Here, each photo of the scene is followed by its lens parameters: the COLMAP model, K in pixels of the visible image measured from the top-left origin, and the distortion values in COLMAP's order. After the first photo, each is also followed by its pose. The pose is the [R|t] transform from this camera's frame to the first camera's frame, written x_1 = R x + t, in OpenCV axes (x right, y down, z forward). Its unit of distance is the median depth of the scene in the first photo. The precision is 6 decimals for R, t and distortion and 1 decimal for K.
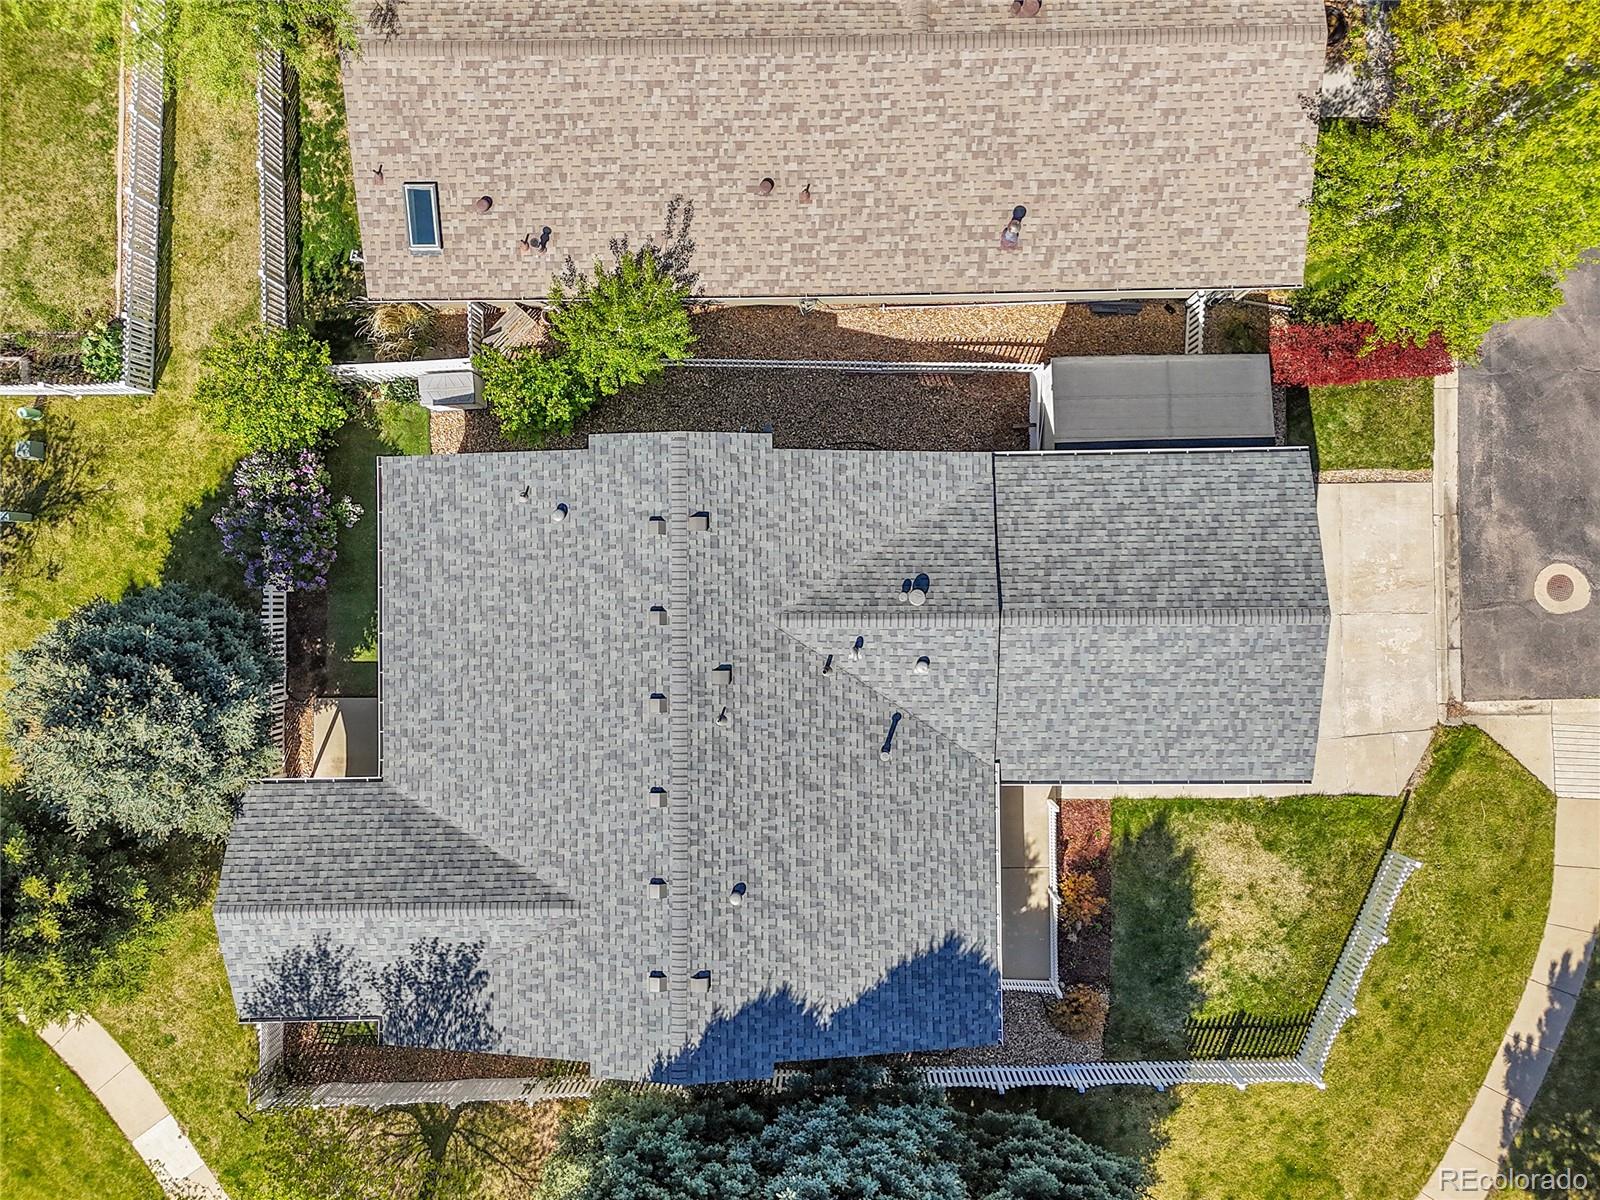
lens RADIAL K [[1116.9, 0, 800.0], [0, 1116.9, 600.0], [0, 0, 1]] dist [-0.001630, -0.002536]
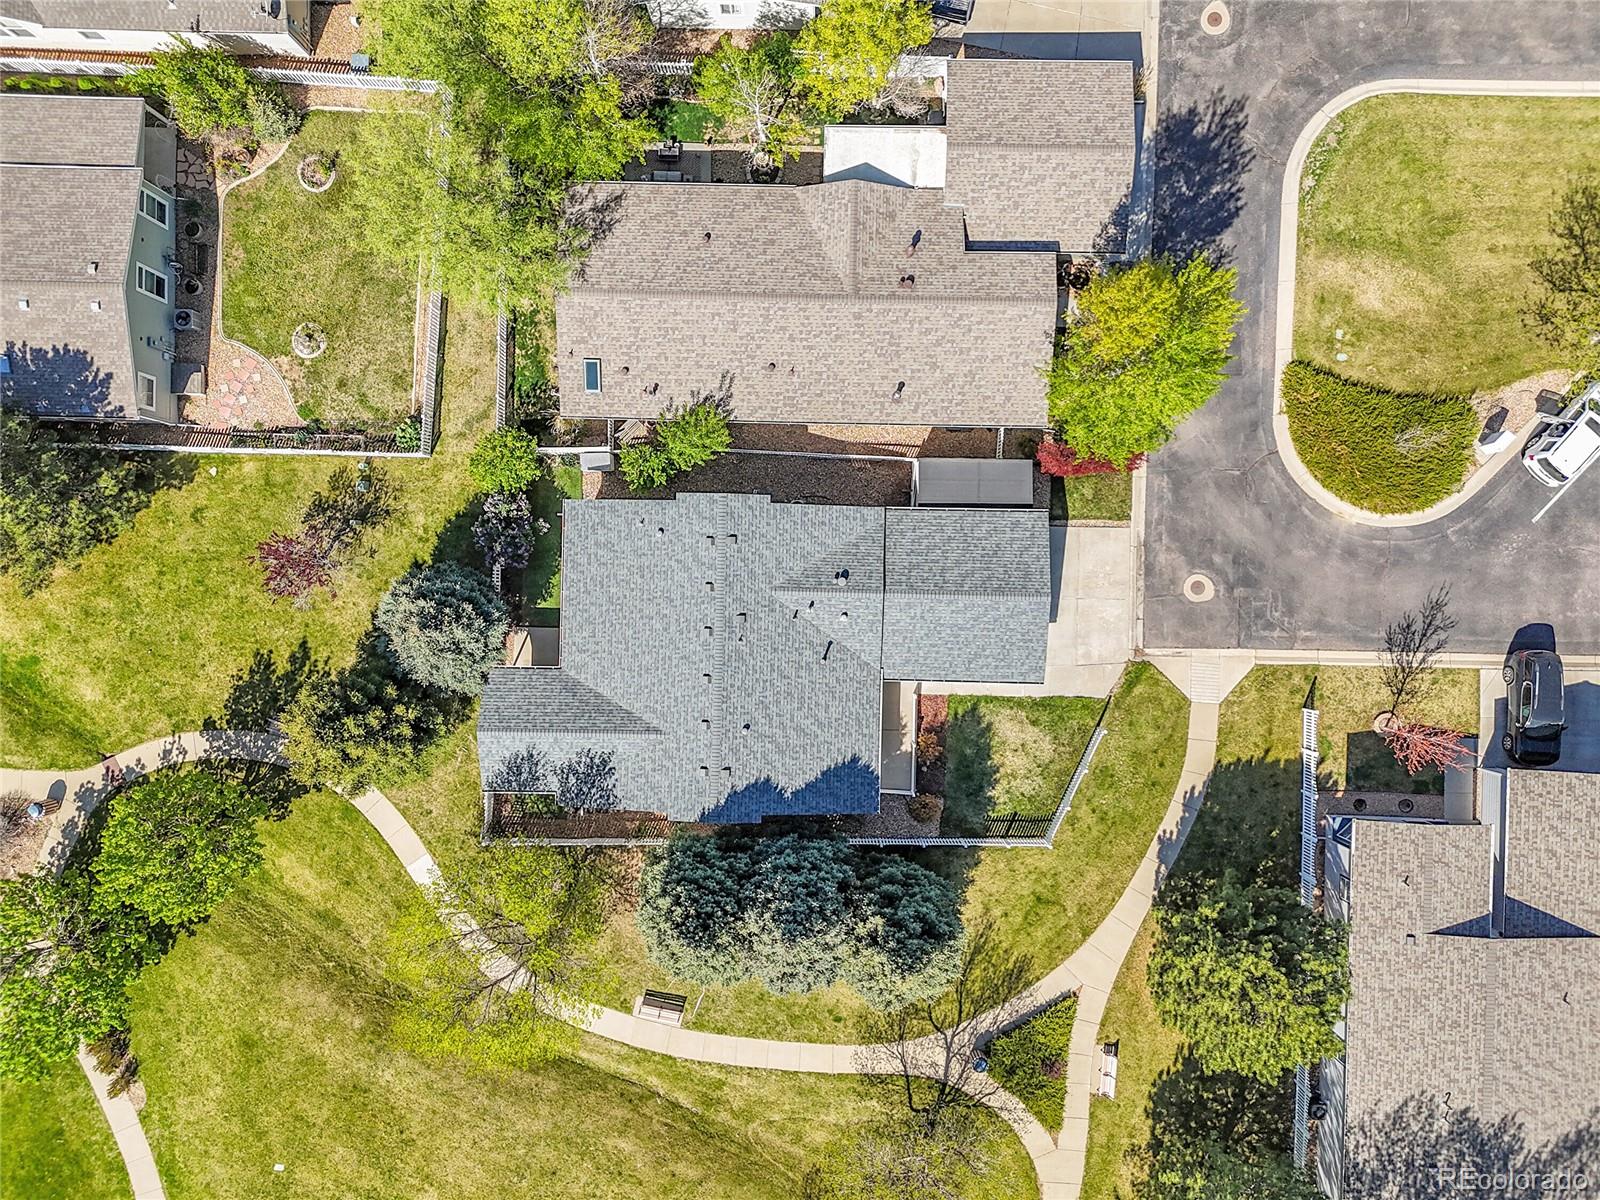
lens RADIAL K [[1116.9, 0, 800.0], [0, 1116.9, 600.0], [0, 0, 1]] dist [-0.001630, -0.002536]
pose [[0.999468, 0.031304, 0.009120, 0.014008], [-0.031385, 0.999468, 0.008861, 0.014472], [-0.008838, -0.009142, 0.999919, -0.913023]]
